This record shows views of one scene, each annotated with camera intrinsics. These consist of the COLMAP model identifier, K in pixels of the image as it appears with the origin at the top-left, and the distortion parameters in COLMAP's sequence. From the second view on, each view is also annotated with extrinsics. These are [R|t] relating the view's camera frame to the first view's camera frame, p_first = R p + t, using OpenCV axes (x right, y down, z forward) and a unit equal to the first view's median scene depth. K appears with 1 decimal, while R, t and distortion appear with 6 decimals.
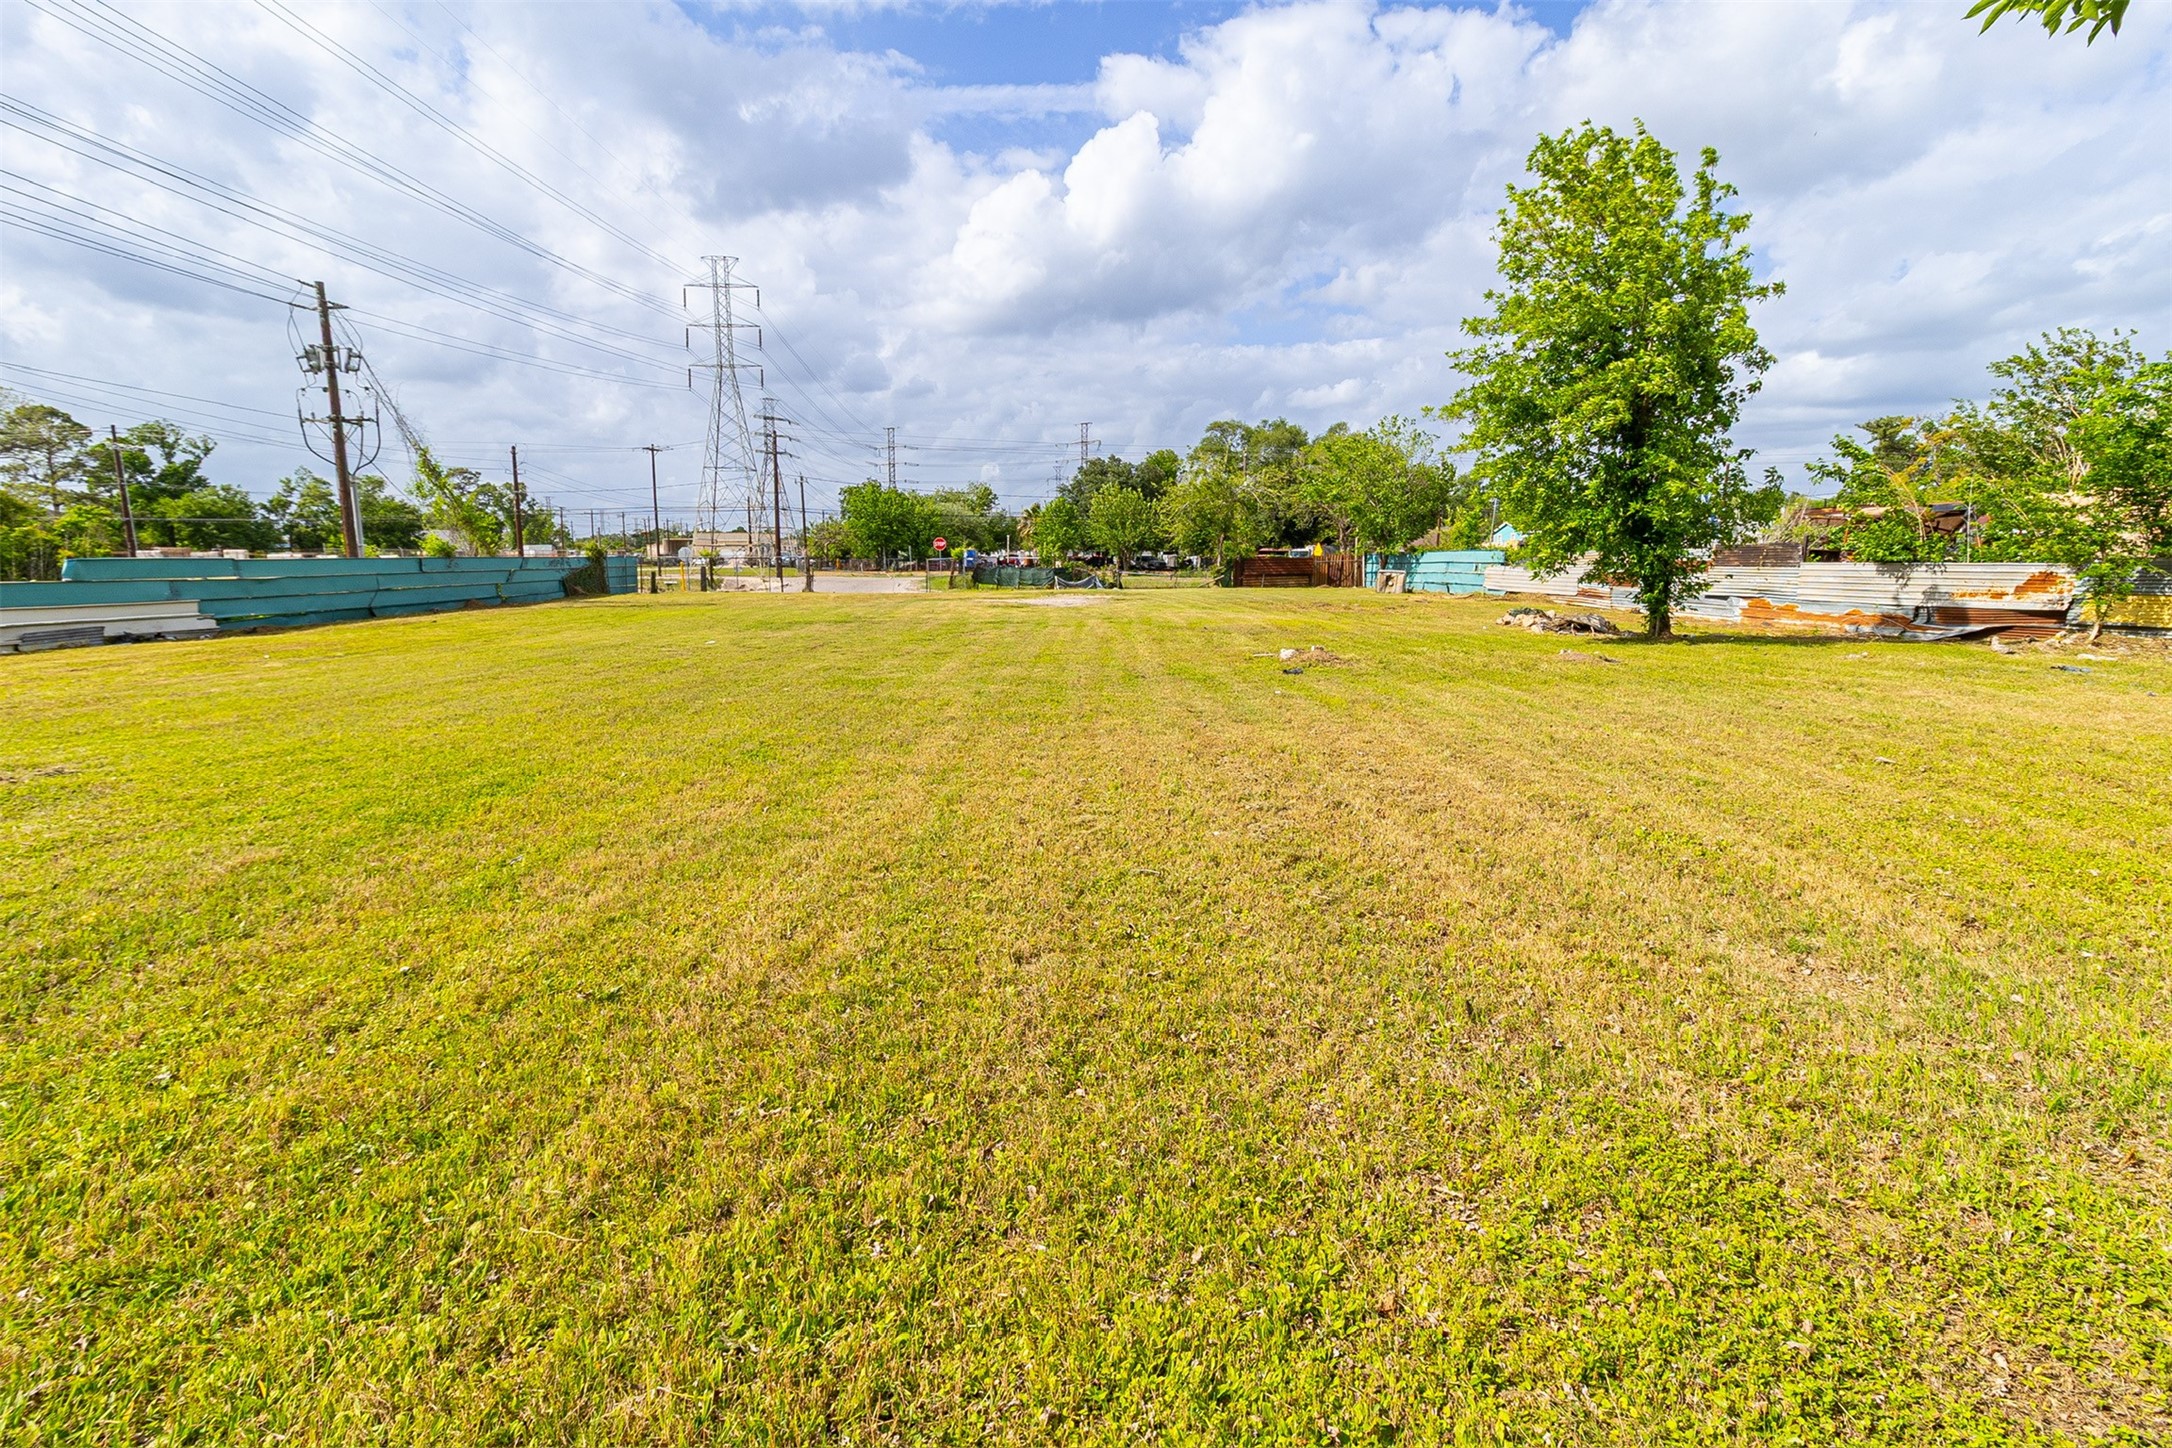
lens RADIAL K [[998.3, 0, 1080.8], [0, 998.3, 711.5], [0, 0, 1]] dist [-0.002850, 0.000380]
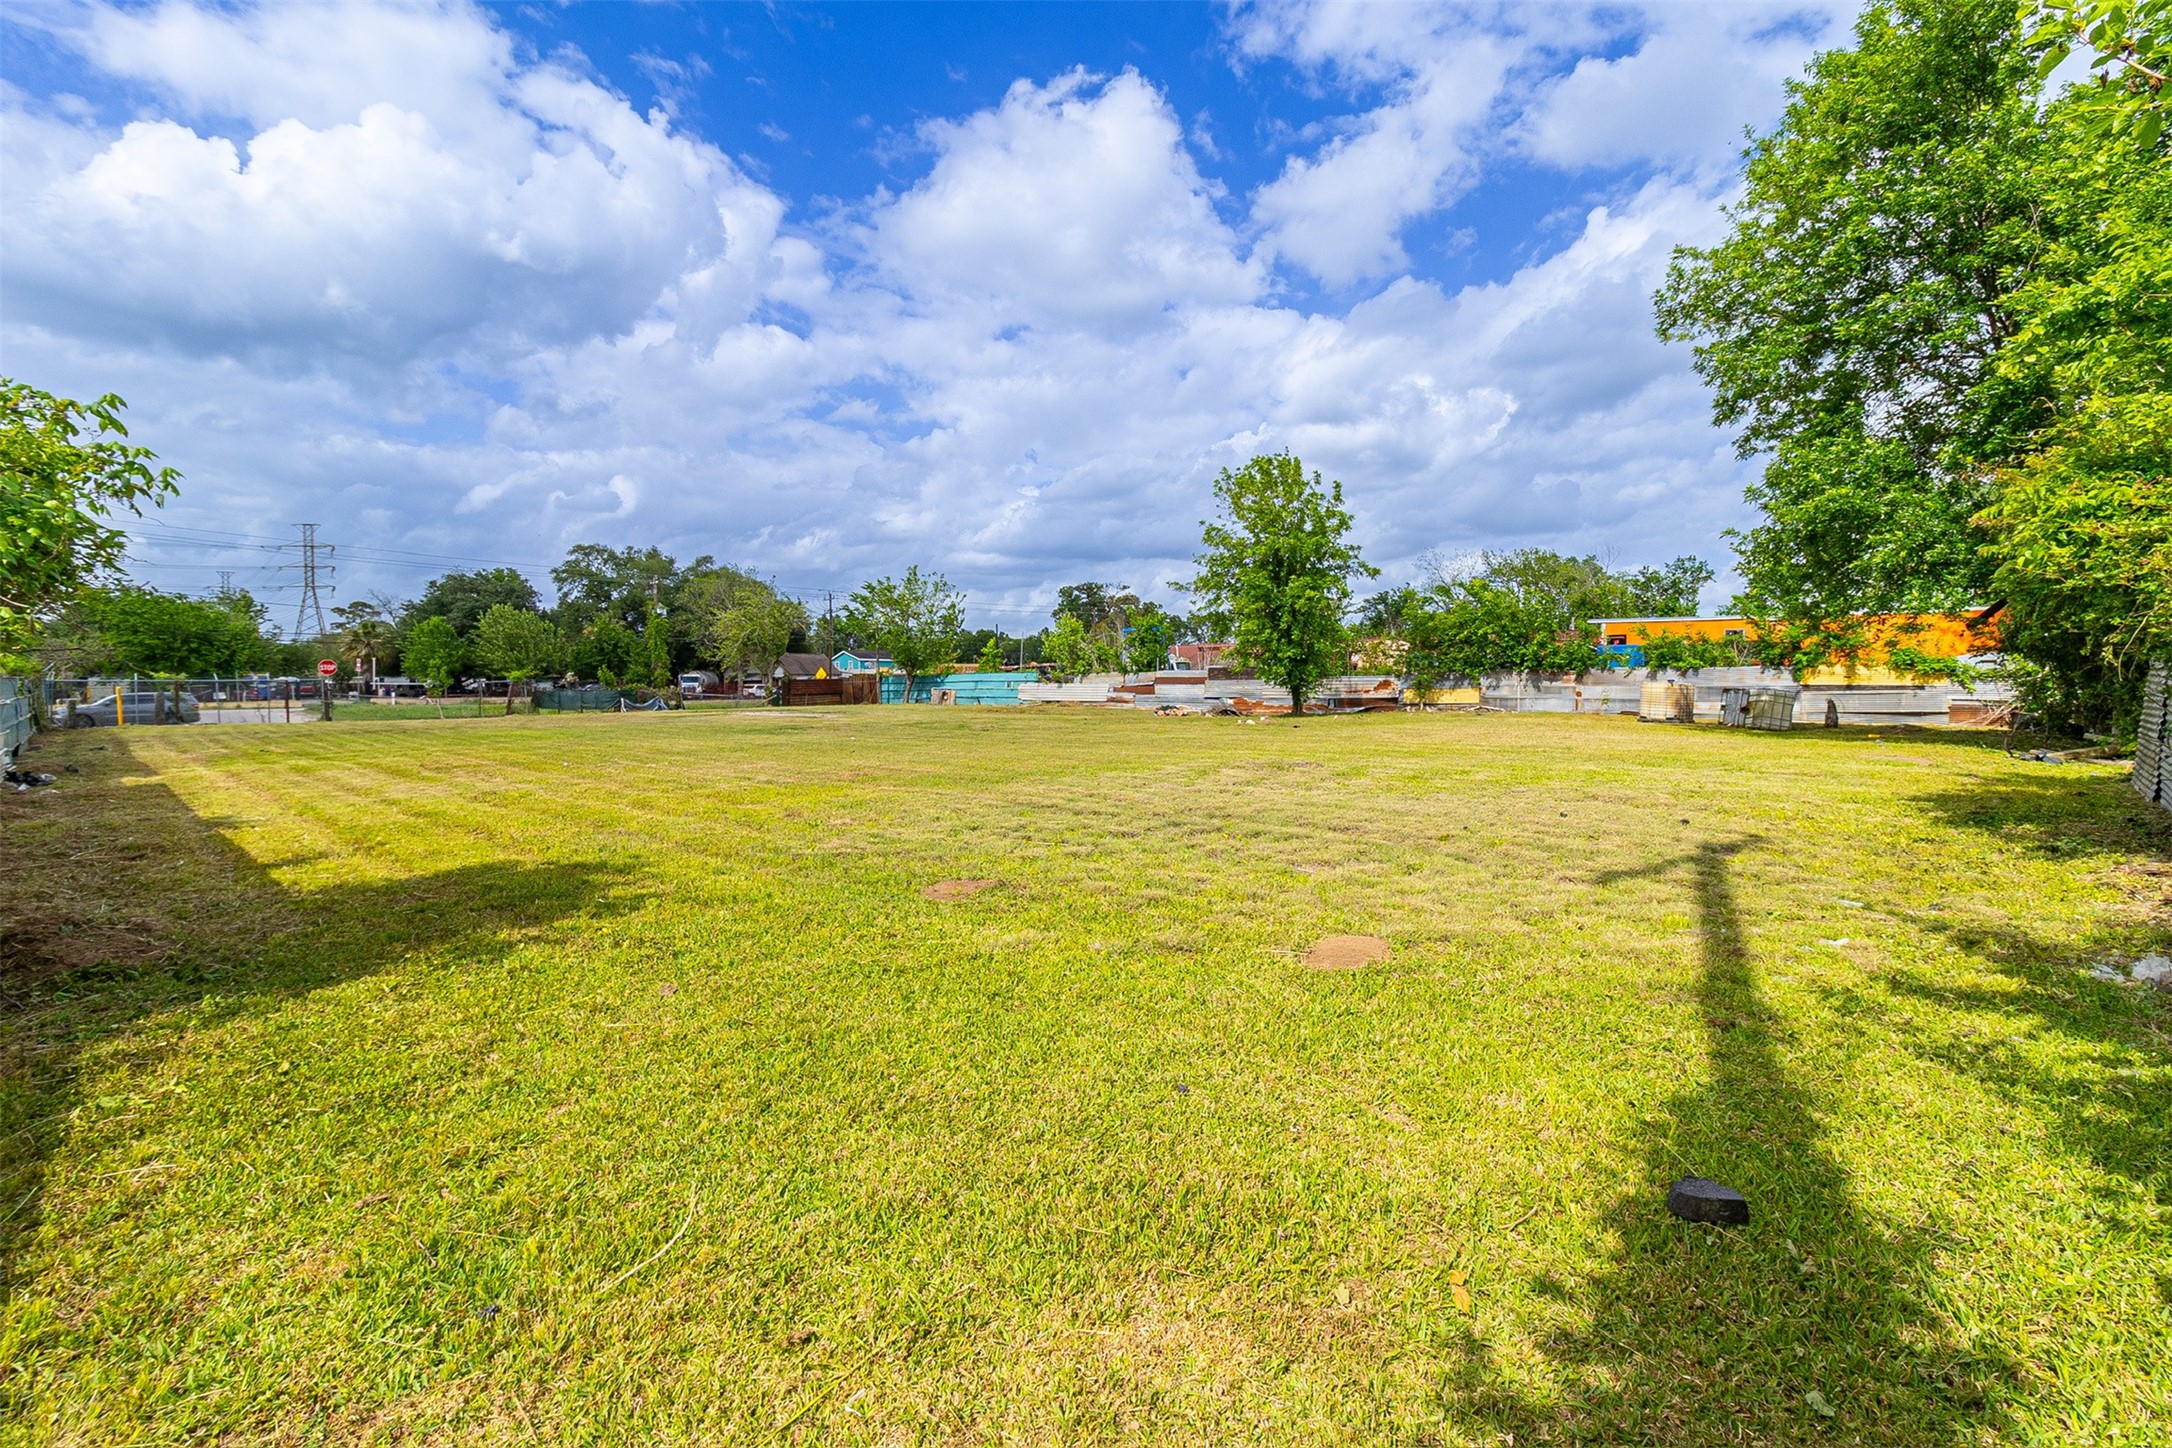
lens RADIAL K [[998.3, 0, 1091.1], [0, 998.3, 730.8], [0, 0, 1]] dist [-0.002850, 0.000380]
pose [[0.746526, -0.034756, 0.664448, -0.566608], [0.106711, 0.991962, -0.068005, 0.026497], [-0.656744, 0.121671, 0.744234, -0.082189]]
